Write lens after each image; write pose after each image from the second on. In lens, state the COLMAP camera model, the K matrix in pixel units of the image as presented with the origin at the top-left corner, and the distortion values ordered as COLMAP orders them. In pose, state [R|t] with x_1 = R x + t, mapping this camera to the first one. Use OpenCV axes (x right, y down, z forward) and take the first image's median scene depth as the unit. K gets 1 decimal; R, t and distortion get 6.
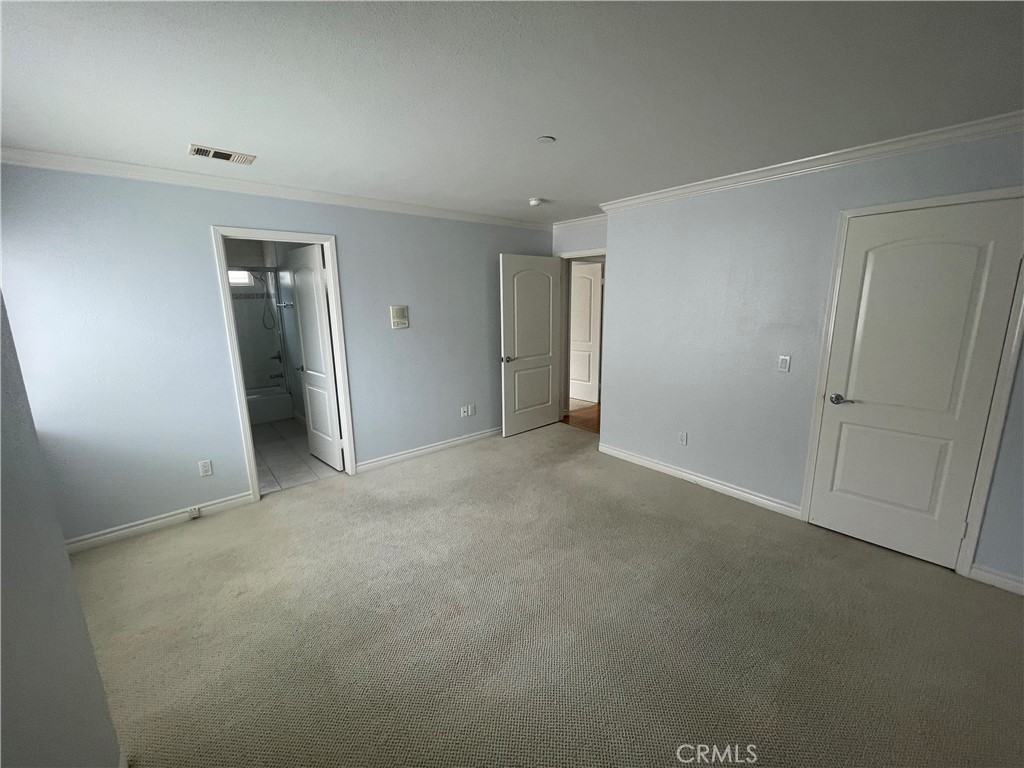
lens RADIAL K [[413.0, 0, 511.4], [0, 413.0, 381.9], [0, 0, 1]] dist [-0.001863, 0.000262]
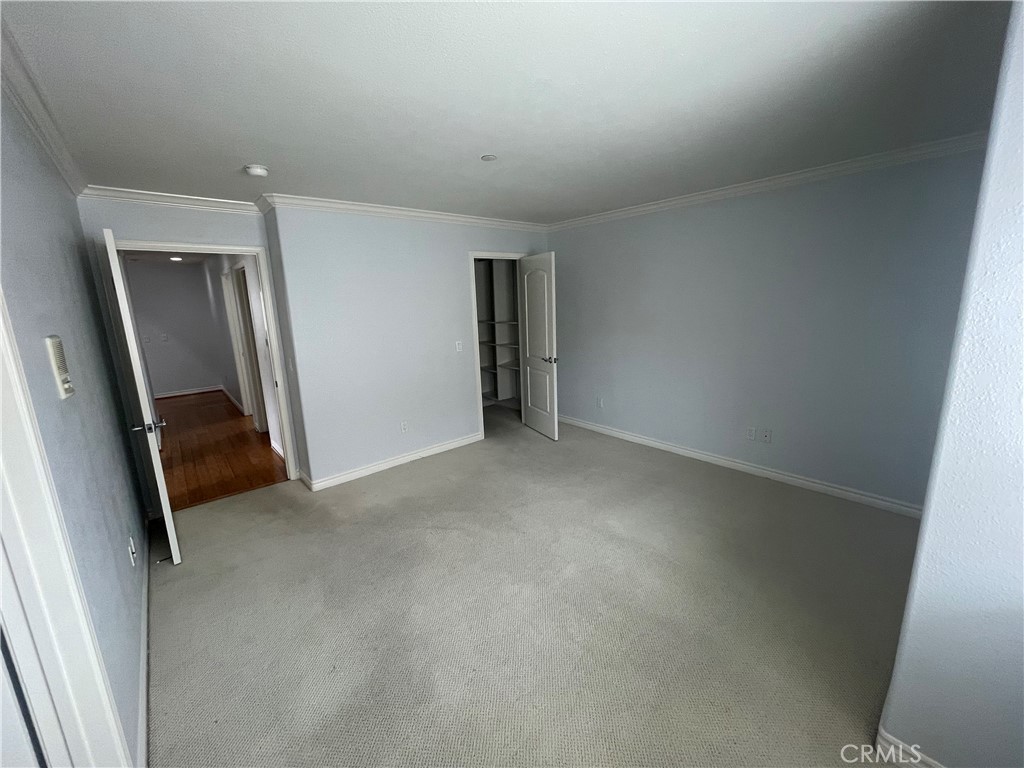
lens RADIAL K [[413.0, 0, 511.4], [0, 413.0, 381.9], [0, 0, 1]] dist [-0.001863, 0.000262]
pose [[-0.012894, -0.177032, 0.984121, -0.665047], [0.244138, 0.953859, 0.174787, -0.106623], [-0.969655, 0.242515, 0.030921, 0.630956]]
